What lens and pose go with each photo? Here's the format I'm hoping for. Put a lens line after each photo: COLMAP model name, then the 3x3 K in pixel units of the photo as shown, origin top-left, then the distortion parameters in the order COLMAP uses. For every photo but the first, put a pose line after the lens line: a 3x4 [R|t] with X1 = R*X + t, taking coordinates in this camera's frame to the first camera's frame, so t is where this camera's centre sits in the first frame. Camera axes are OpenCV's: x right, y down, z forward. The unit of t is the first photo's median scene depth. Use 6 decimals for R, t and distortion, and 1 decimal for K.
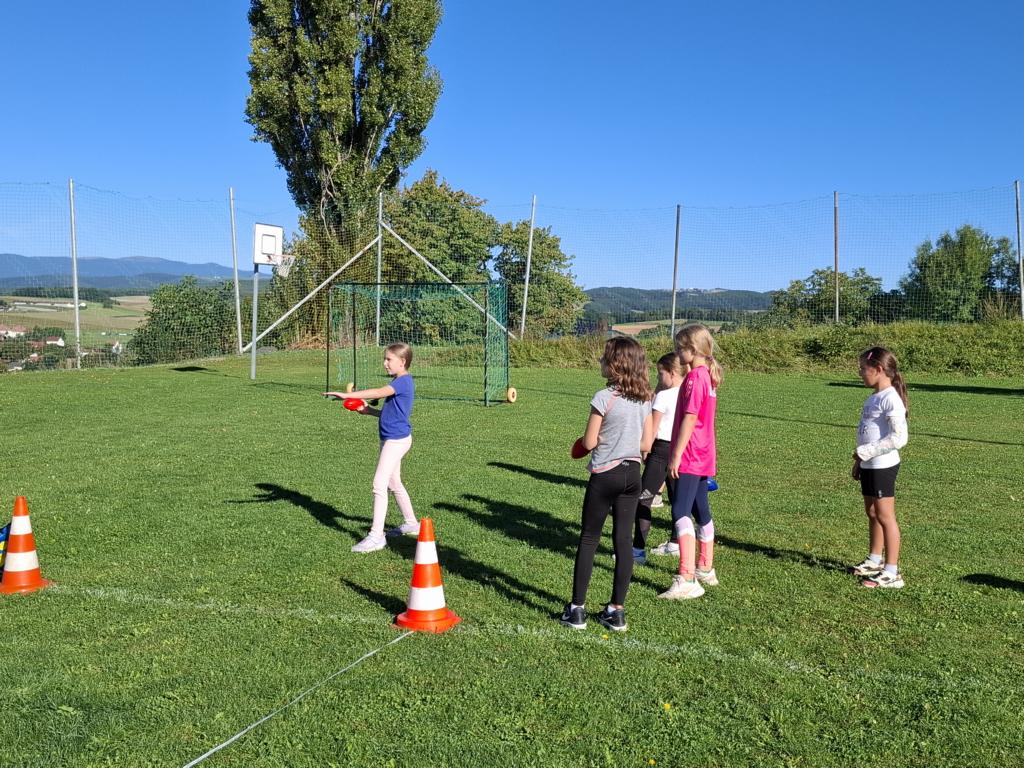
lens RADIAL K [[1106.5, 0, 549.8], [0, 1106.5, 373.3], [0, 0, 1]] dist [0.138335, -0.289666]
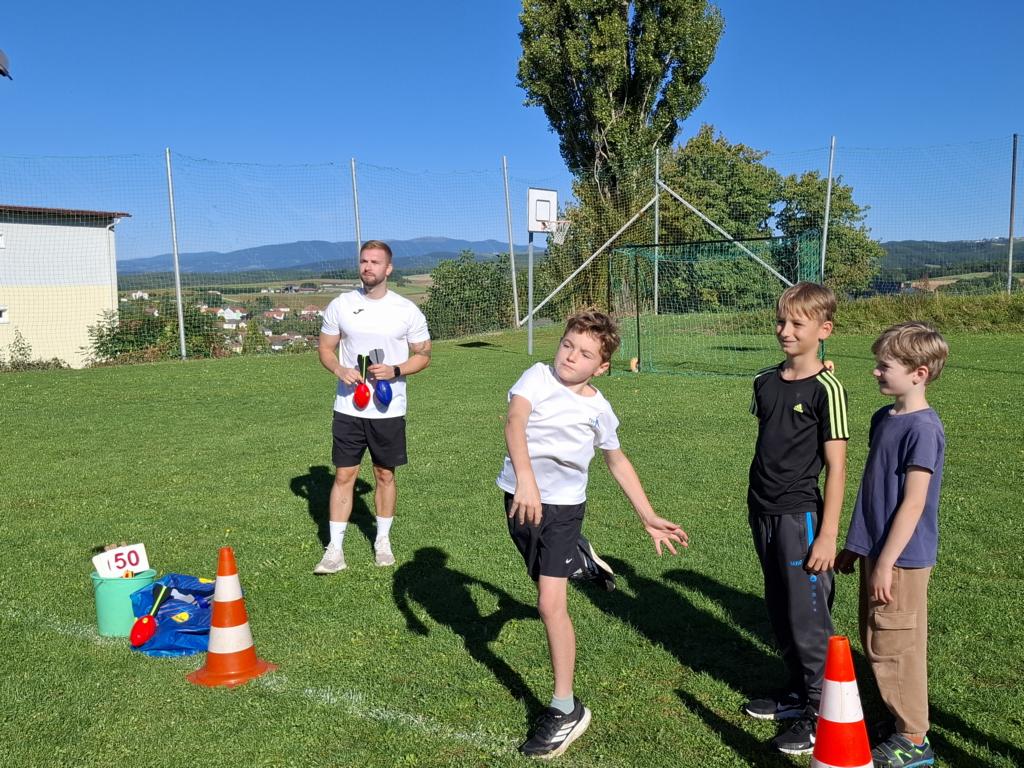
lens RADIAL K [[1043.1, 0, 511.6], [0, 1043.1, 381.0], [0, 0, 1]] dist [0.150973, -0.275859]
pose [[0.961457, -0.013670, -0.274616, -0.029914], [0.024949, 0.998981, 0.037623, -0.005042], [0.273822, -0.043024, 0.960818, 0.112334]]
